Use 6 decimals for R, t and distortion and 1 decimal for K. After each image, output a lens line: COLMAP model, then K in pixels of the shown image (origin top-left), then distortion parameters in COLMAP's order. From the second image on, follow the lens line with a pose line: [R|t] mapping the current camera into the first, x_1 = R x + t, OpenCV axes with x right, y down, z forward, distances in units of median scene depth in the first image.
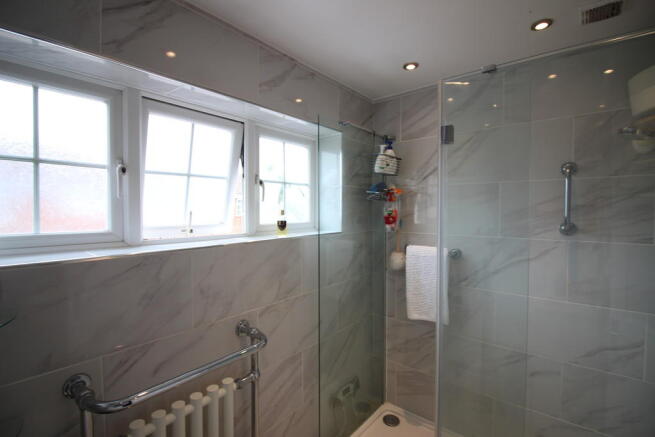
lens RADIAL K [[304.1, 0, 328.3], [0, 304.1, 217.3], [0, 0, 1]] dist [-0.020573, -0.000551]
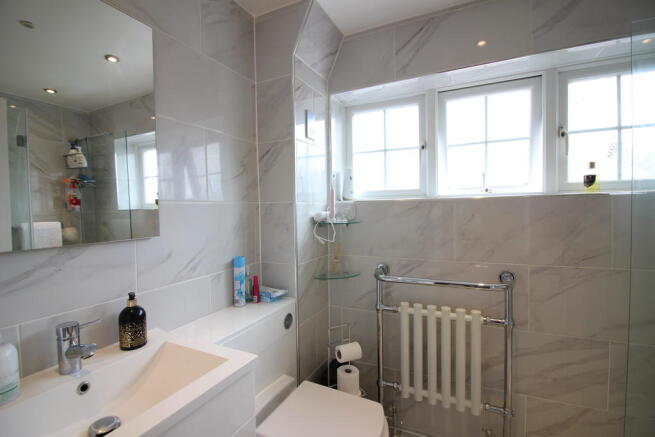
lens RADIAL K [[304.1, 0, 328.3], [0, 304.1, 217.3], [0, 0, 1]] dist [-0.020573, -0.000551]
pose [[0.236093, 0.027230, -0.971349, 0.539646], [-0.002167, 0.999620, 0.027496, 0.120134], [0.971728, -0.004387, 0.236062, 0.141307]]
